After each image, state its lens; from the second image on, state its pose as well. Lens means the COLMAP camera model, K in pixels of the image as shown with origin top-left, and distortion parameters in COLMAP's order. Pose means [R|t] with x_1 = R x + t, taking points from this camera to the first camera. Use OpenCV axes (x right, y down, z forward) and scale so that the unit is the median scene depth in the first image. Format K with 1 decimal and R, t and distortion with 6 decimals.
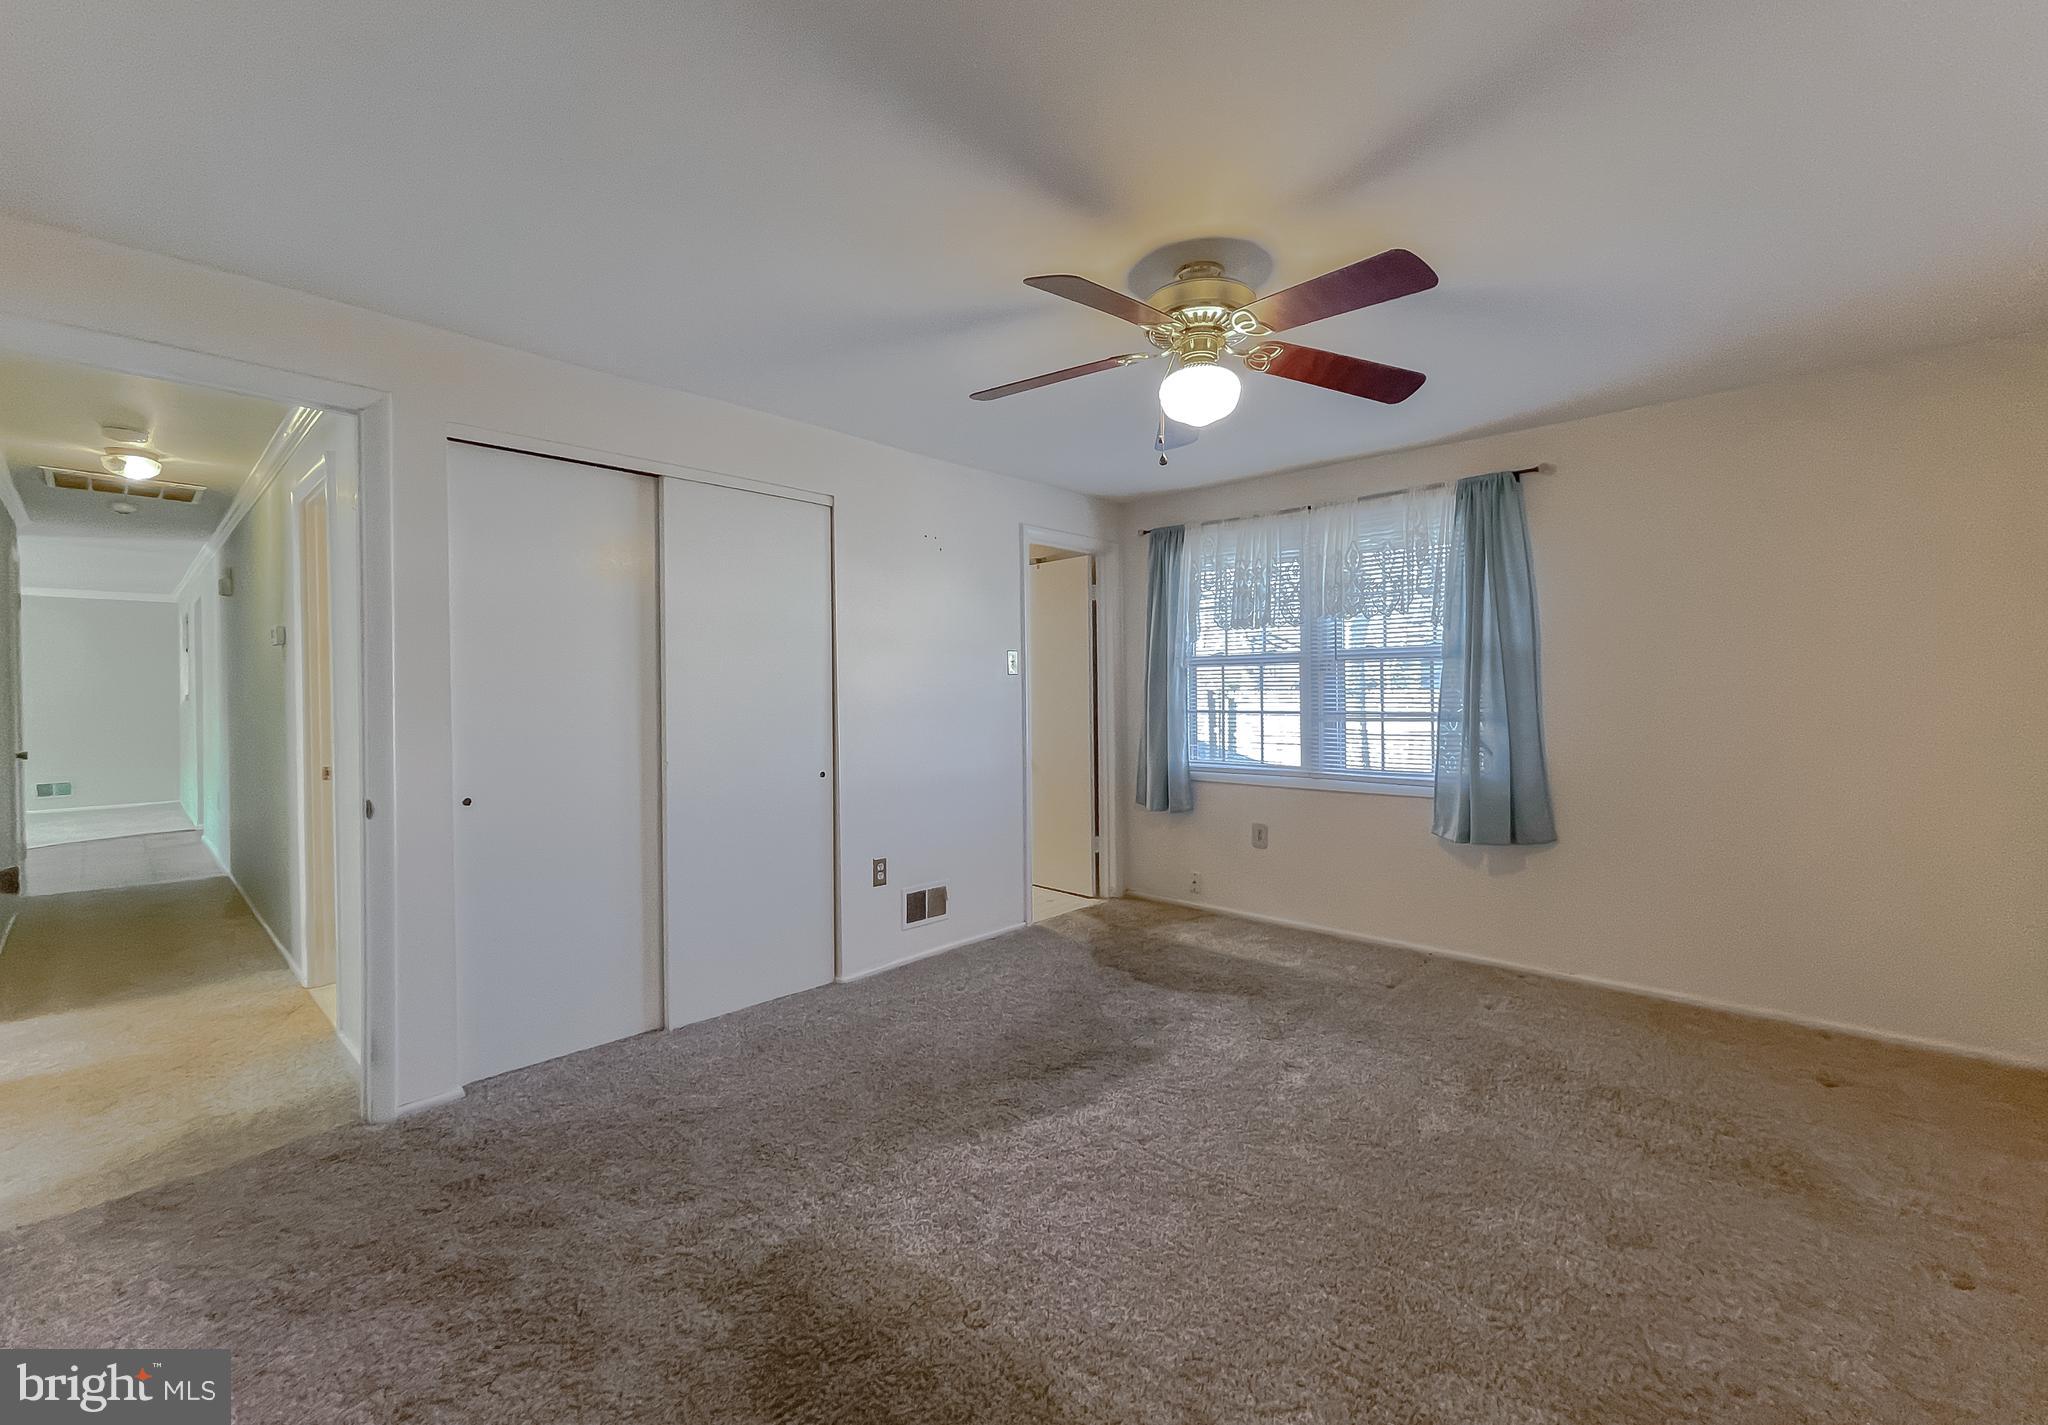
lens RADIAL K [[863.1, 0, 1008.9], [0, 863.1, 695.5], [0, 0, 1]] dist [0.000547, 0.000225]
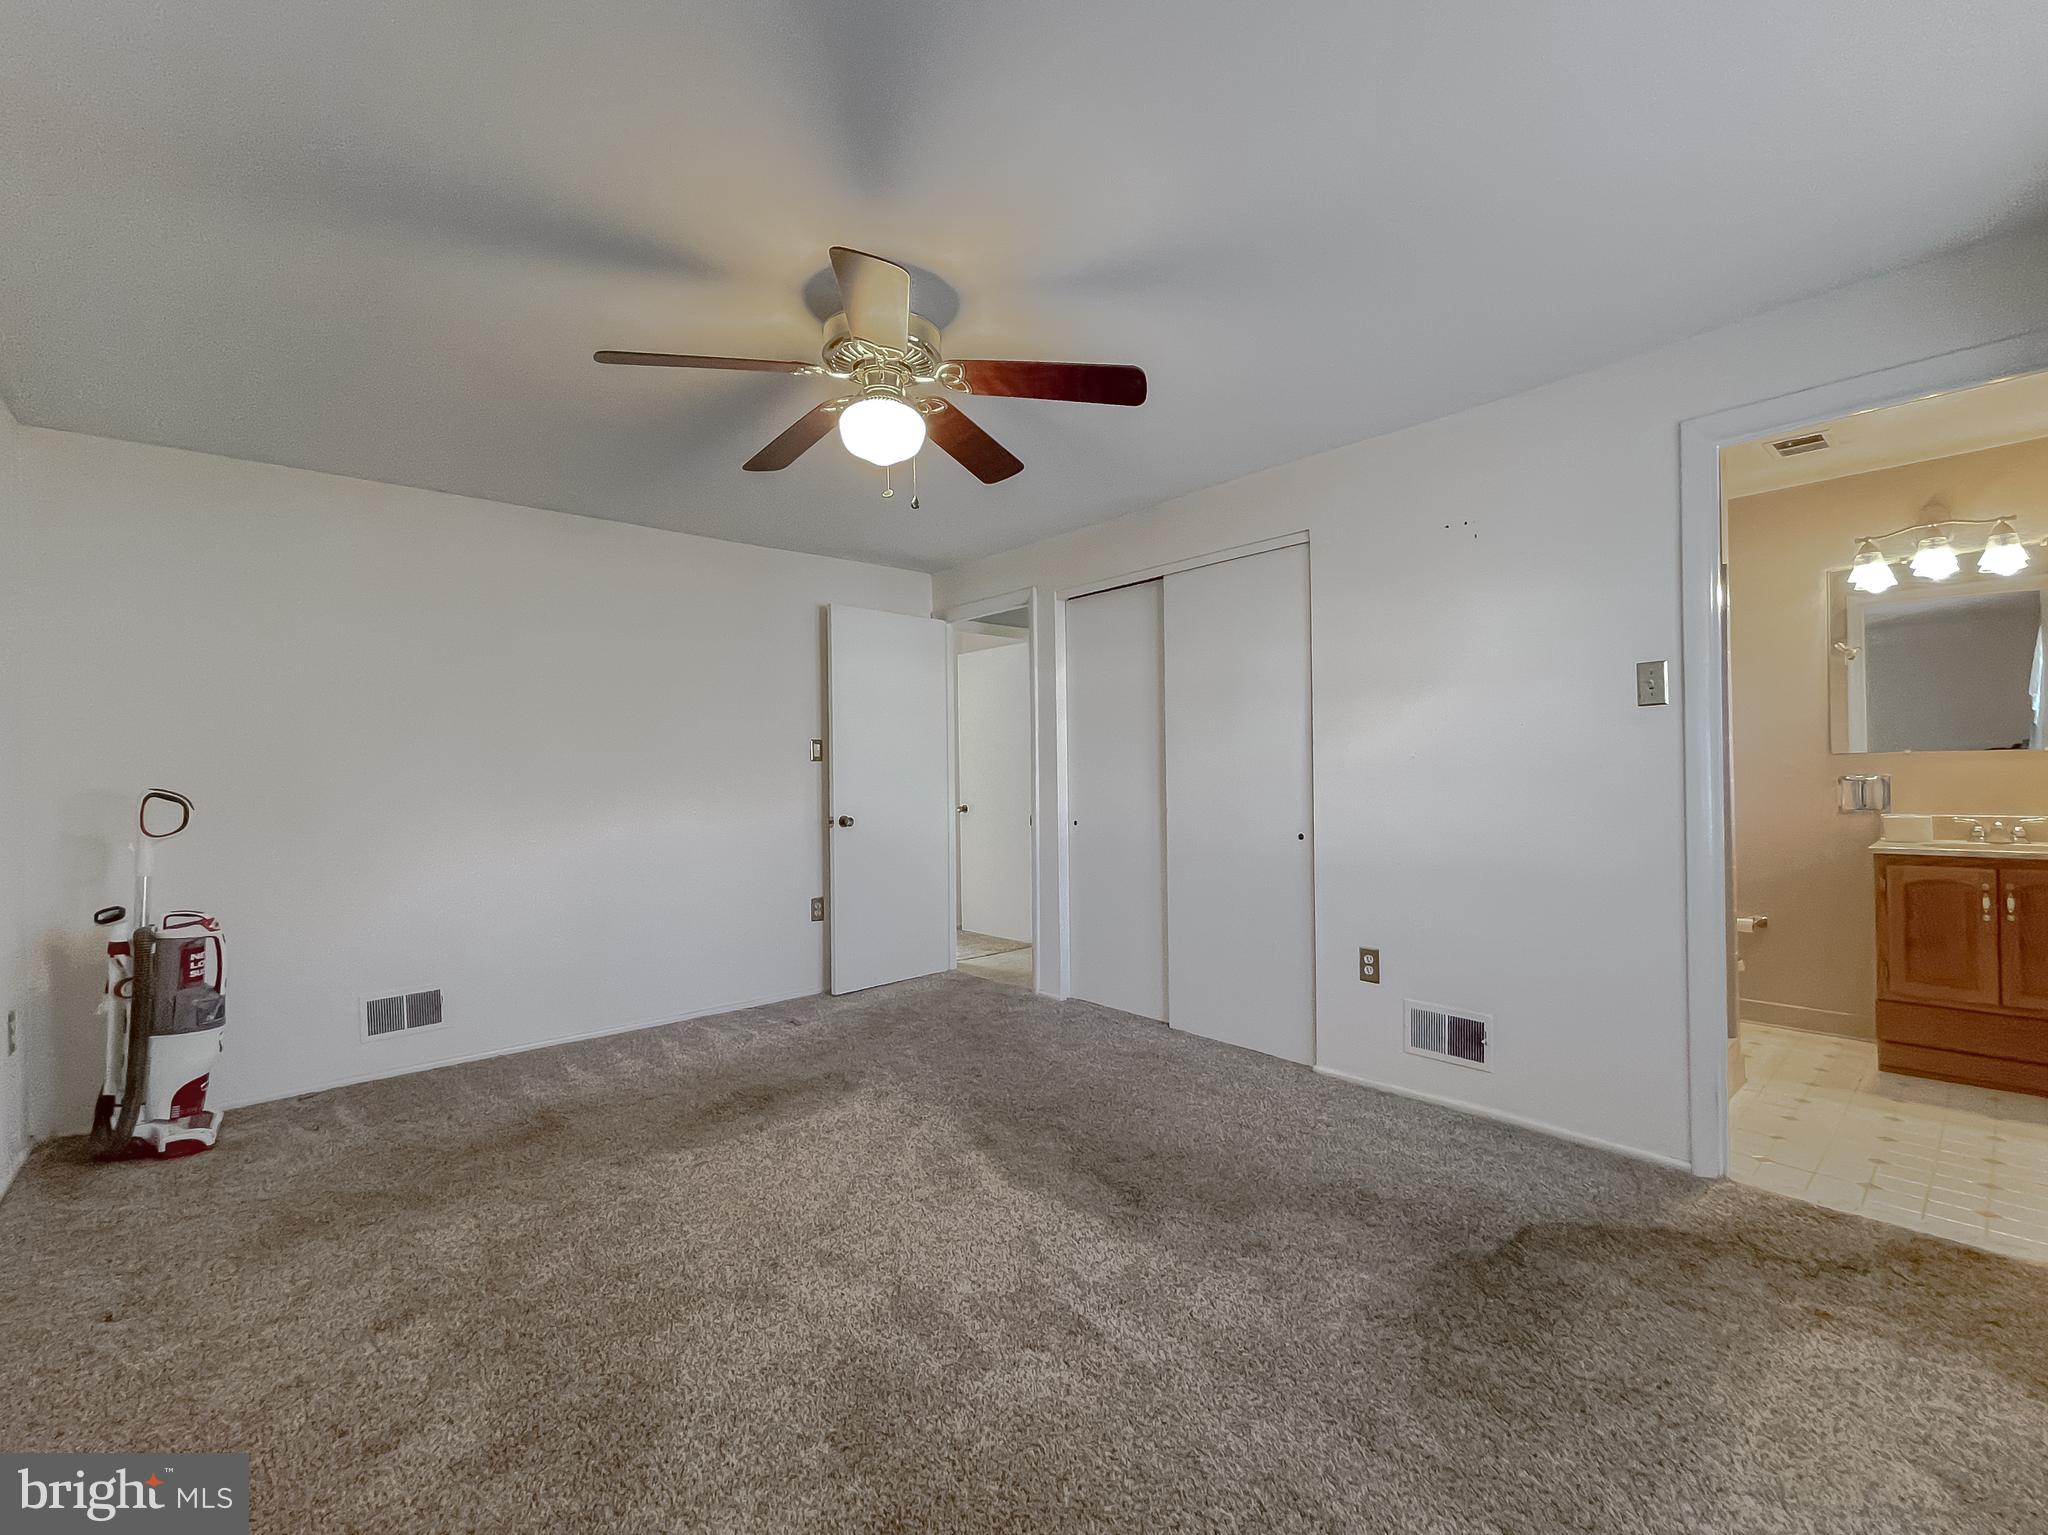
lens RADIAL K [[851.7, 0, 1025.1], [0, 851.7, 773.2], [0, 0, 1]] dist [-0.000981, 0.000659]
pose [[-0.088202, 0.003082, -0.996098, 0.692101], [0.008411, 0.999962, 0.002349, 0.017949], [0.996067, -0.008171, -0.088224, 0.755086]]
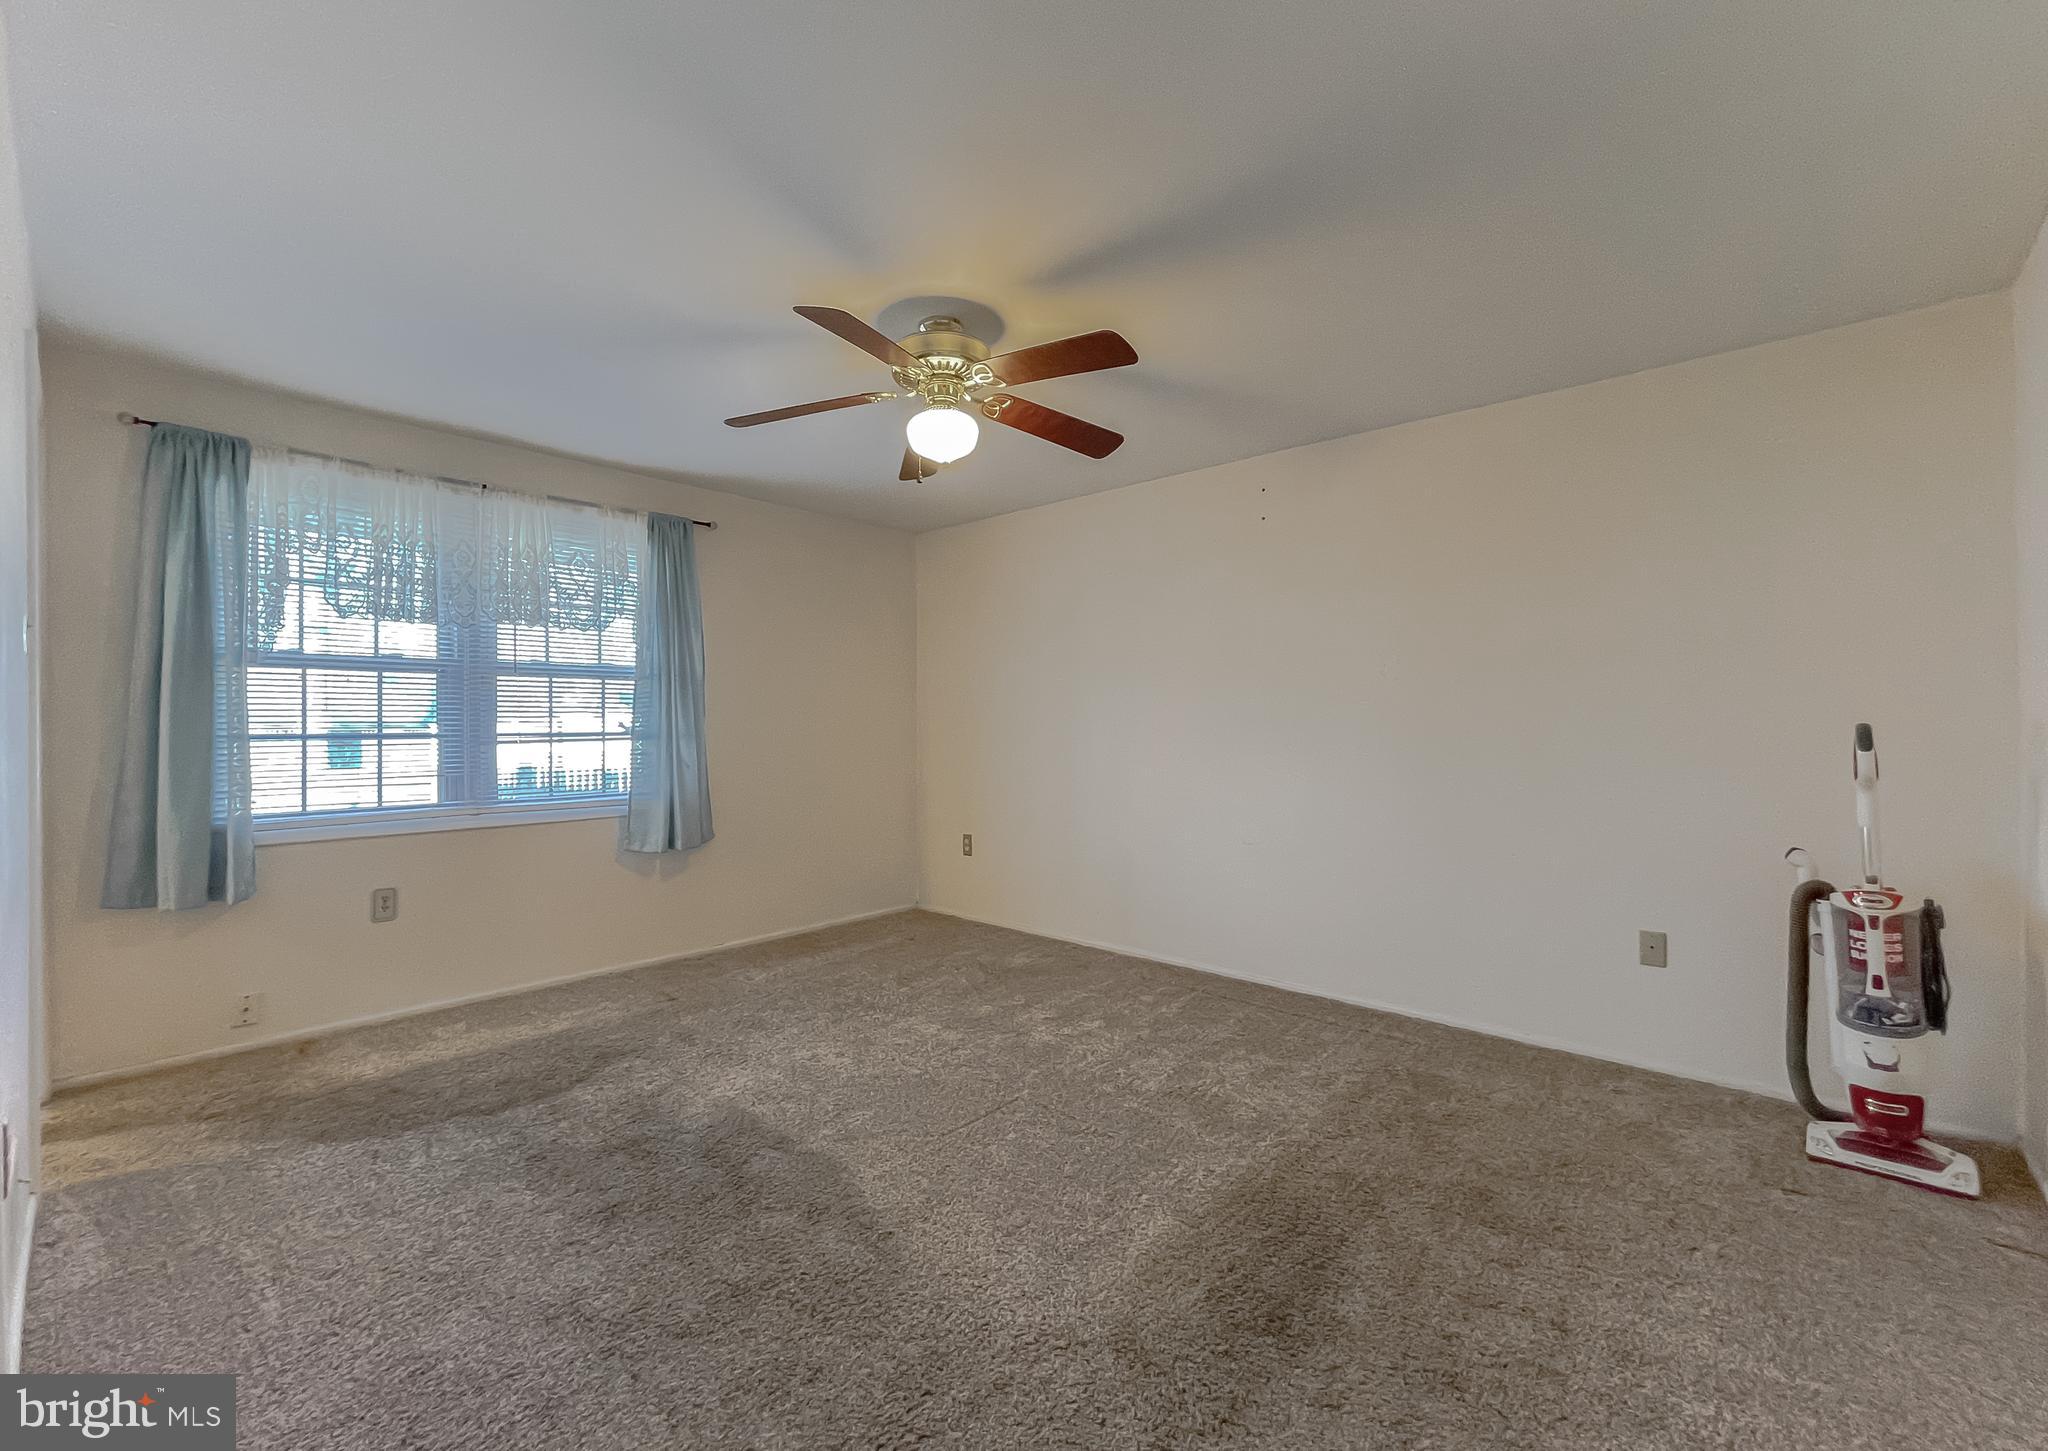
lens RADIAL K [[859.1, 0, 1030.3], [0, 859.1, 734.5], [0, 0, 1]] dist [-0.001395, -0.000103]
pose [[-0.034052, -0.006544, 0.999399, -0.549428], [0.005149, 0.999964, 0.006723, 0.018851], [-0.999407, 0.005375, -0.034018, 0.572150]]
